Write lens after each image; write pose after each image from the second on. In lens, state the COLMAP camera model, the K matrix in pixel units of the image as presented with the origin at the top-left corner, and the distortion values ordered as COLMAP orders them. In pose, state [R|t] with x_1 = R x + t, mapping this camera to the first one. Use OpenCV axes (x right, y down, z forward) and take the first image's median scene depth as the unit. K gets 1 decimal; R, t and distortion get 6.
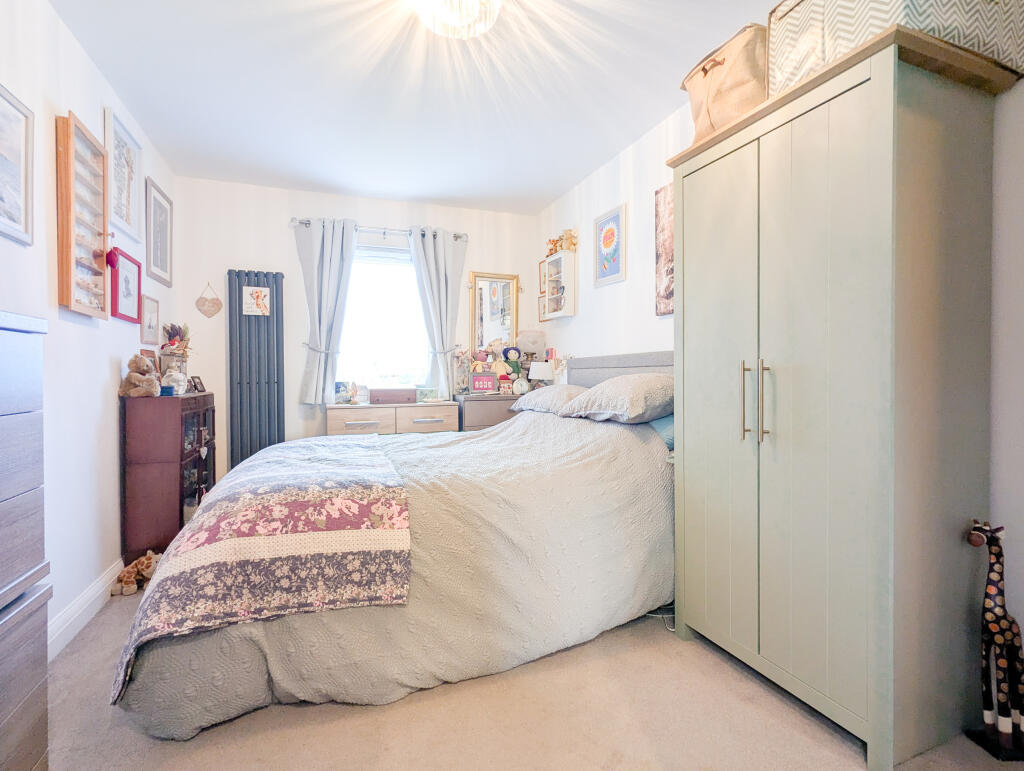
lens RADIAL K [[479.1, 0, 513.5], [0, 479.1, 368.6], [0, 0, 1]] dist [-0.000179, -0.000037]
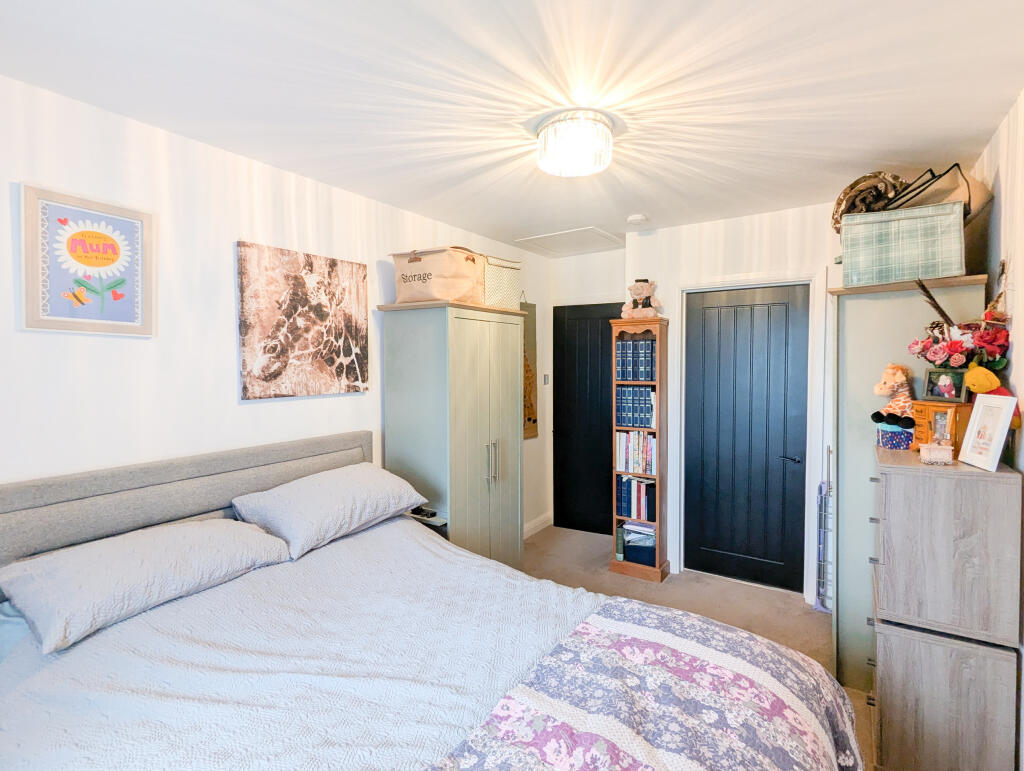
lens RADIAL K [[497.8, 0, 512.0], [0, 497.8, 385.5], [0, 0, 1]] dist [-0.000959, -0.000240]
pose [[-0.589262, -0.028185, 0.807451, -0.635740], [0.008503, 0.999120, 0.041082, -0.166716], [-0.807898, 0.031074, -0.588503, 1.144403]]
